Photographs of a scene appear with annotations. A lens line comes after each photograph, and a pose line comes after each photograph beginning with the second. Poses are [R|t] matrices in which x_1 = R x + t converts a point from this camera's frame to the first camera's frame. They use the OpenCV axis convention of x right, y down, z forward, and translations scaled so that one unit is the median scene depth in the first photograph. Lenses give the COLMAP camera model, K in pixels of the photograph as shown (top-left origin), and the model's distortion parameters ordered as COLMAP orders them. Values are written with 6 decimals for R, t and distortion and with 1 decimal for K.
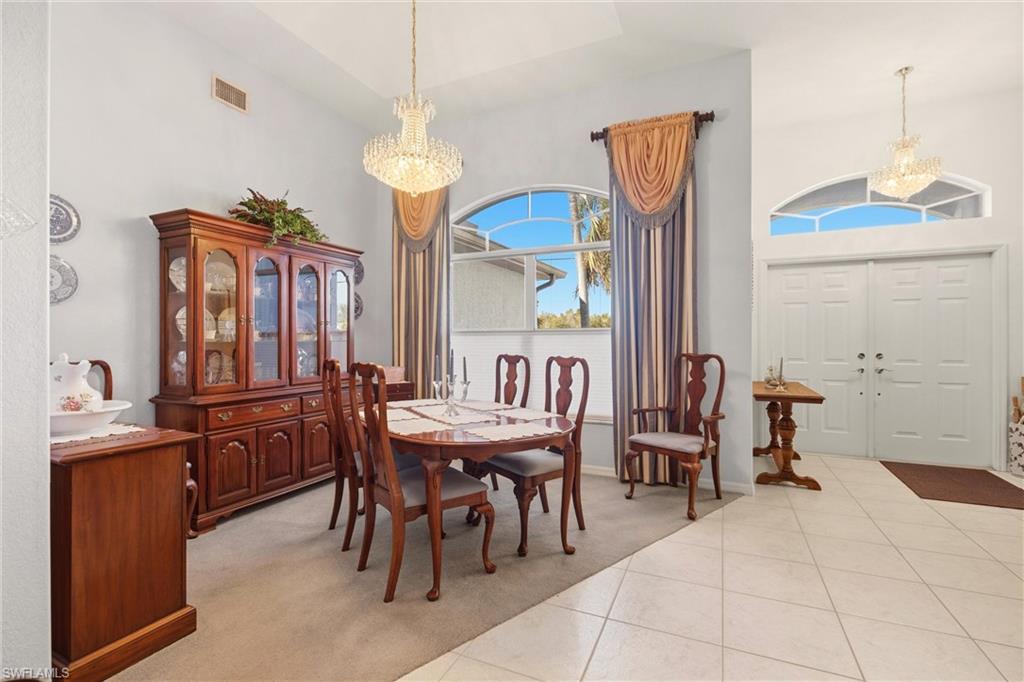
lens RADIAL K [[465.6, 0, 517.6], [0, 465.6, 342.1], [0, 0, 1]] dist [-0.008382, 0.000697]
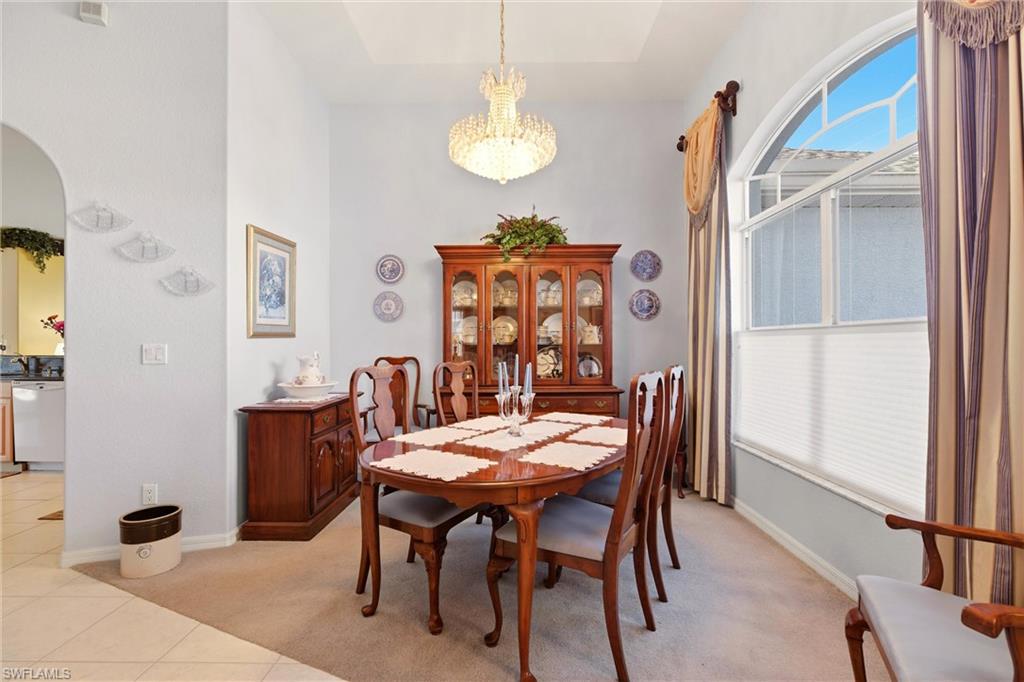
lens RADIAL K [[465.6, 0, 514.1], [0, 465.6, 342.4], [0, 0, 1]] dist [-0.008382, 0.000697]
pose [[0.395608, 0.000829, -0.918419, 0.540136], [0.000707, 0.999999, 0.001207, -0.007997], [0.918419, -0.001127, 0.395607, 0.588293]]
